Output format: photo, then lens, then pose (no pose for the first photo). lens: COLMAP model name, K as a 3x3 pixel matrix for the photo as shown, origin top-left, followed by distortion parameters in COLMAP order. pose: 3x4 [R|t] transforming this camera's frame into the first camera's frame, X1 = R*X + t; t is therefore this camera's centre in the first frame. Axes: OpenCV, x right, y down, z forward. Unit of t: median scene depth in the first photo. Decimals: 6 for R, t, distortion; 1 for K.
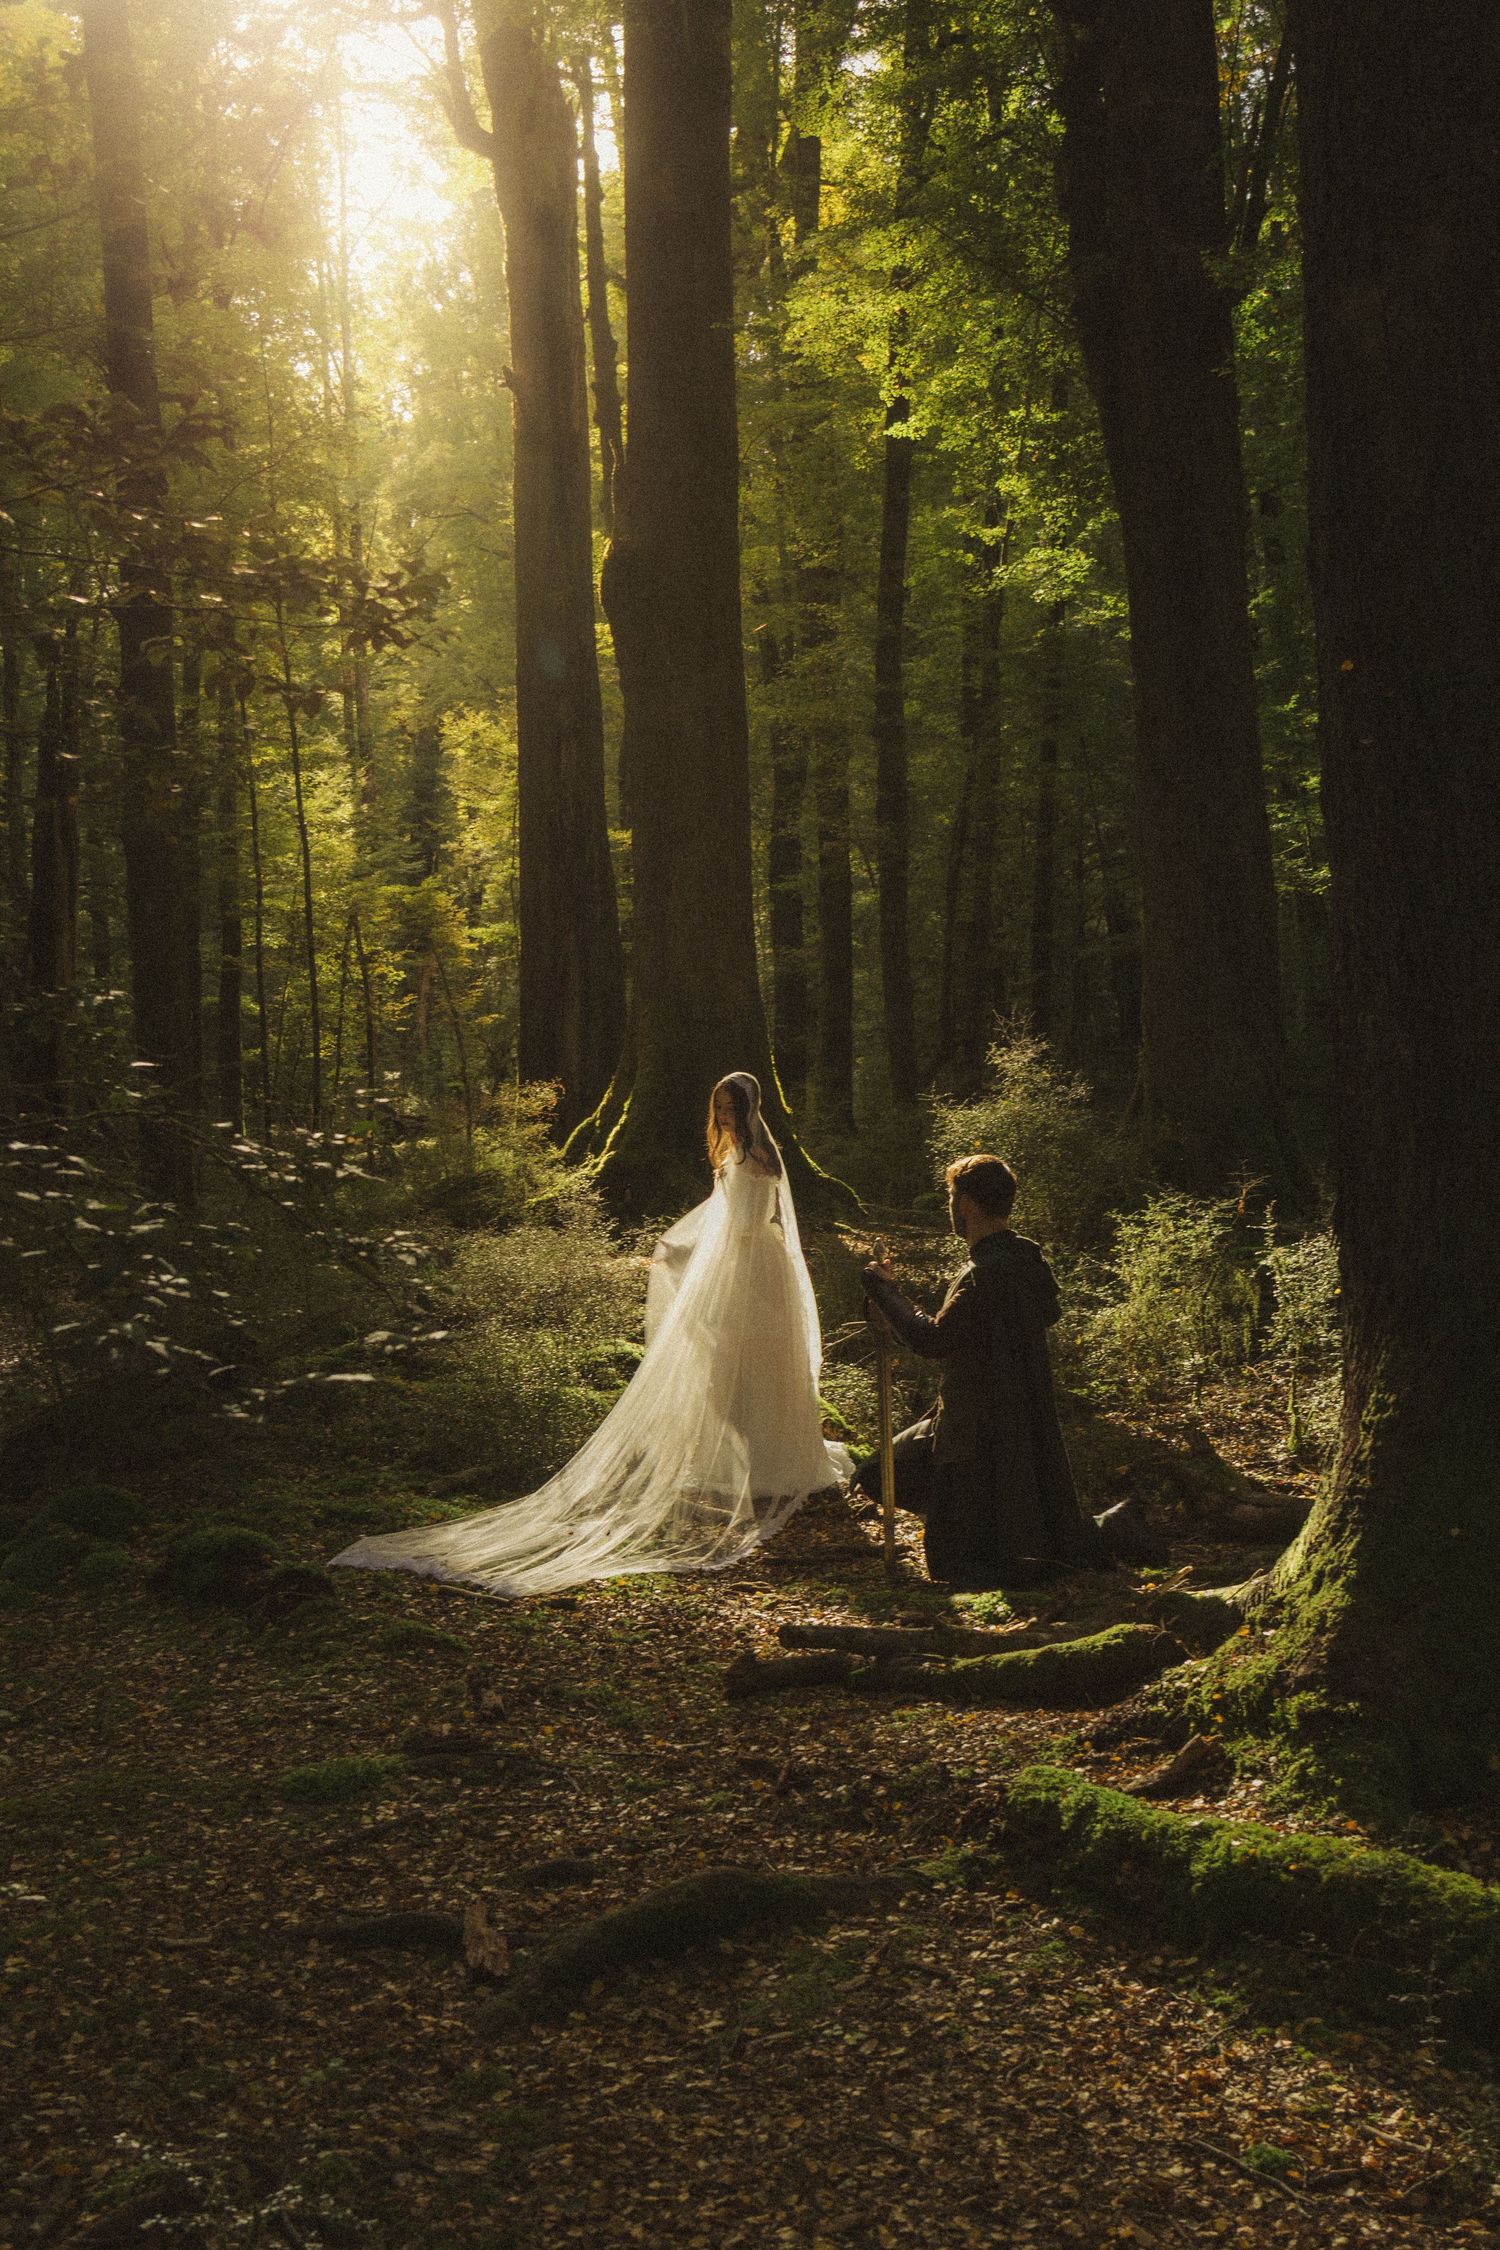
lens RADIAL K [[2488.4, 0, 750.4], [0, 2488.4, 1127.7], [0, 0, 1]] dist [0.002282, 0.000000]
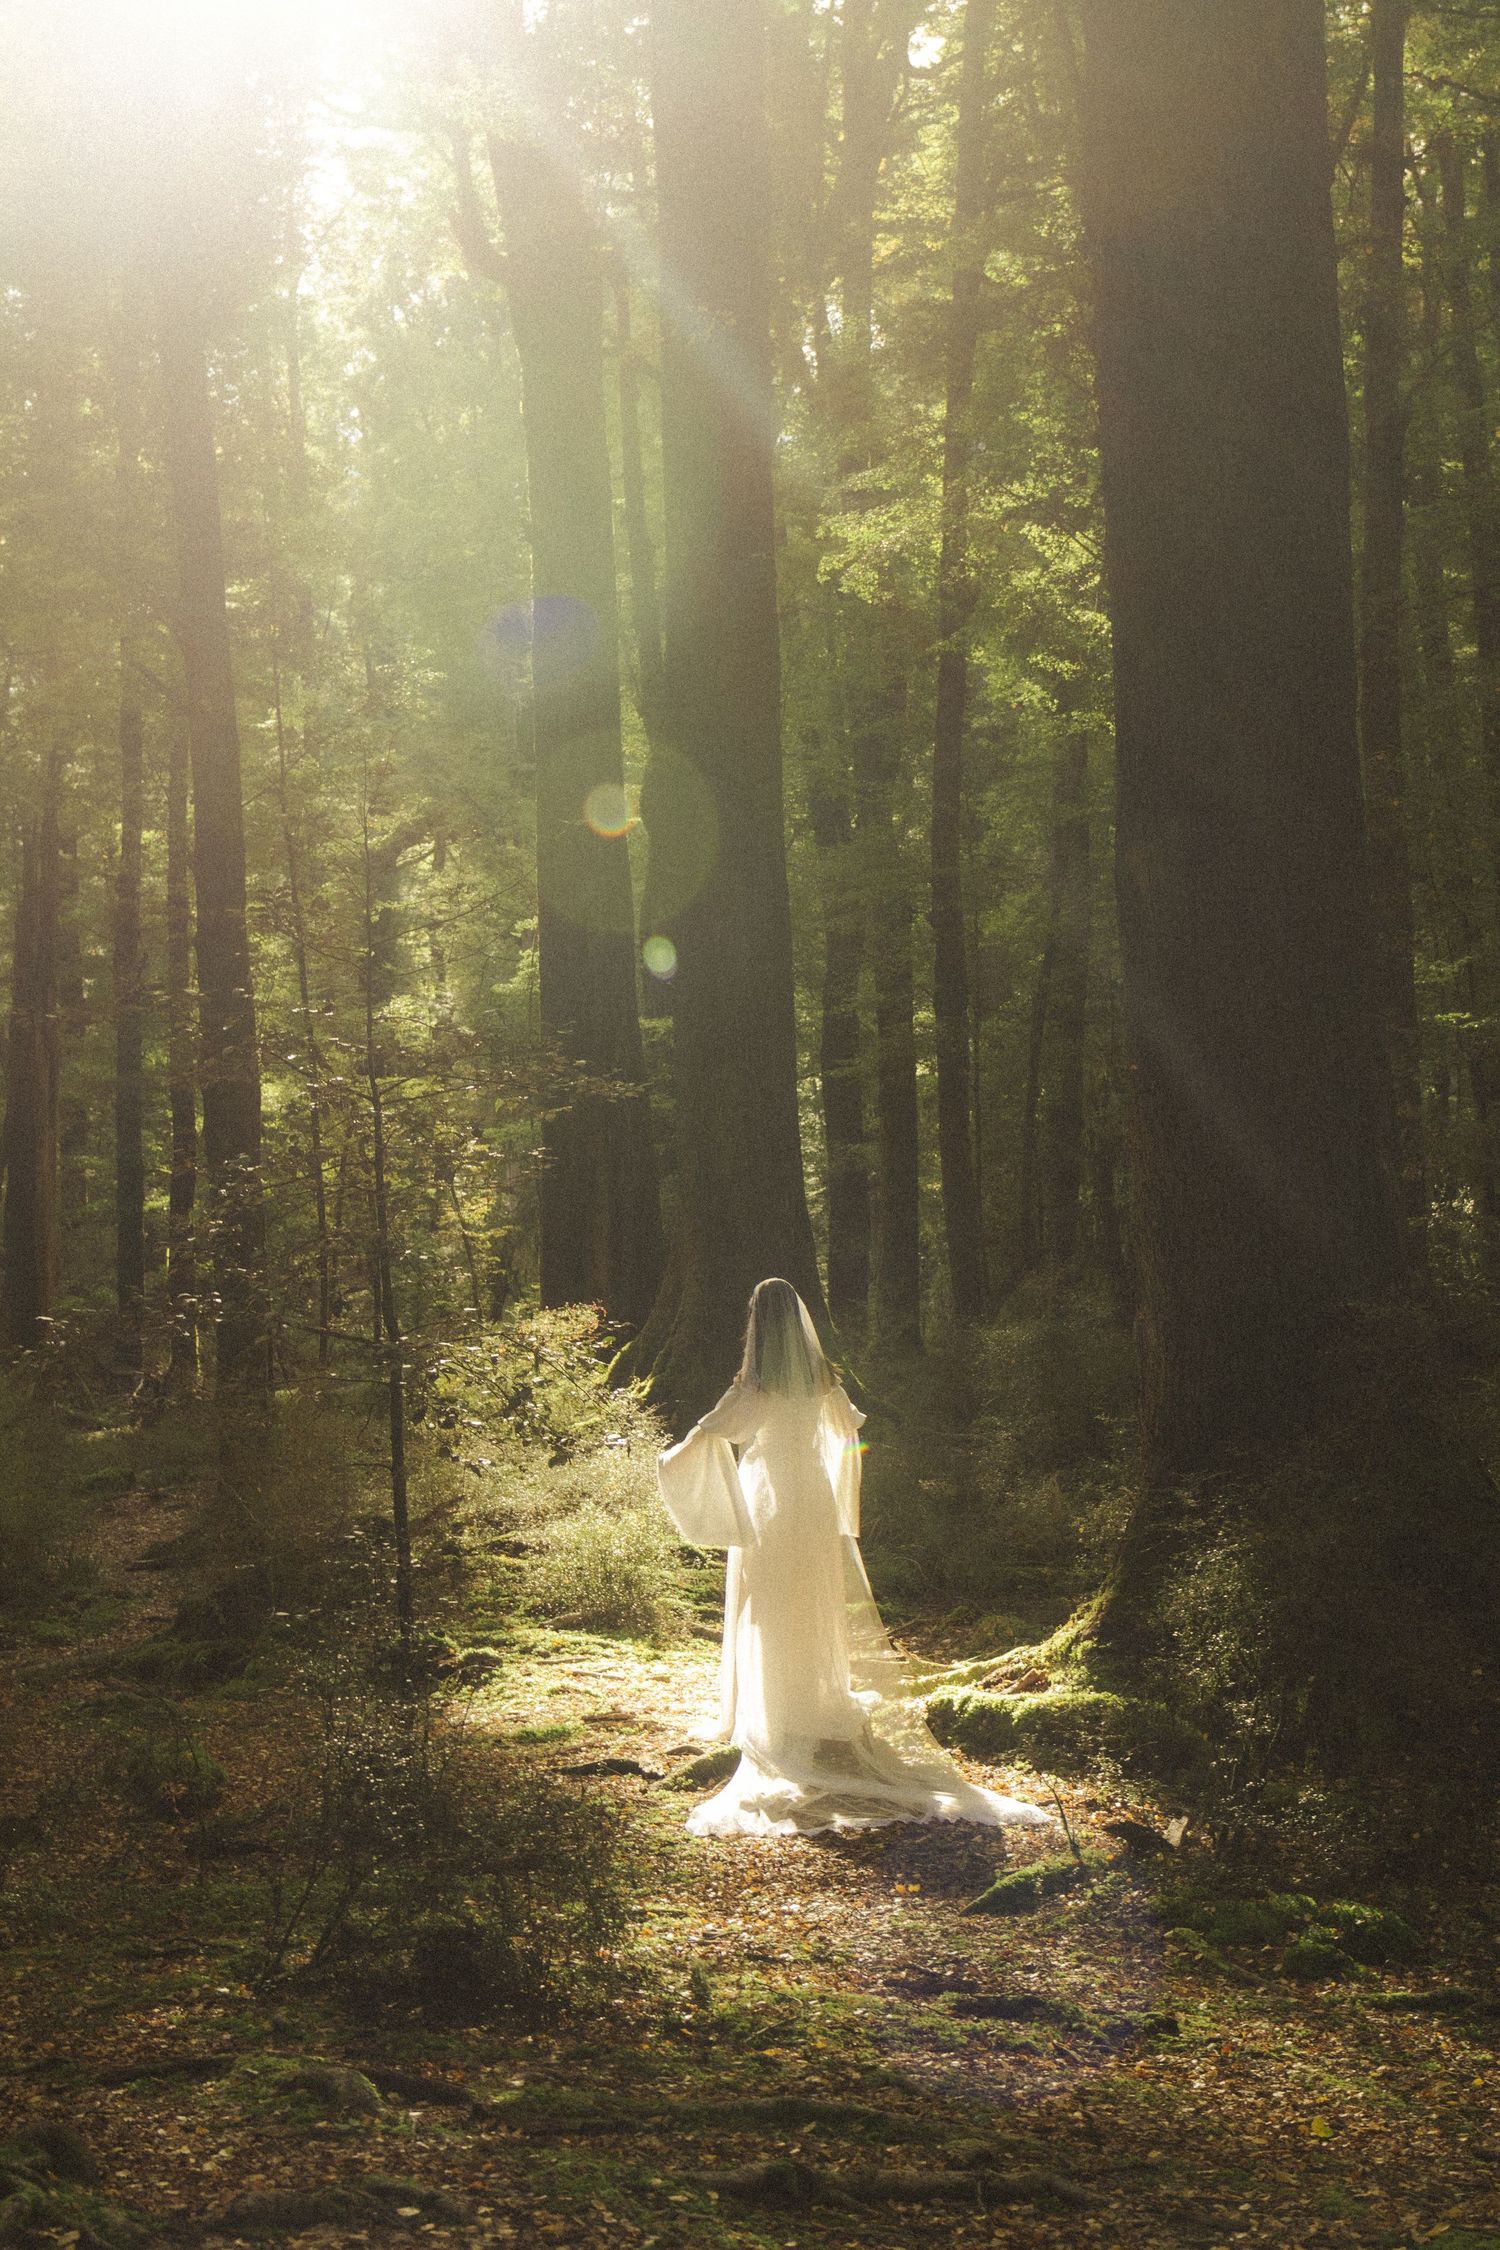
lens RADIAL K [[3599.2, 0, 740.7], [0, 3599.2, 1130.6], [0, 0, 1]] dist [0.019990, 0.000000]
pose [[0.999779, -0.010086, -0.018451, 0.004054], [0.008905, 0.997971, -0.063042, 0.003019], [0.019049, 0.062863, 0.997840, -0.397648]]
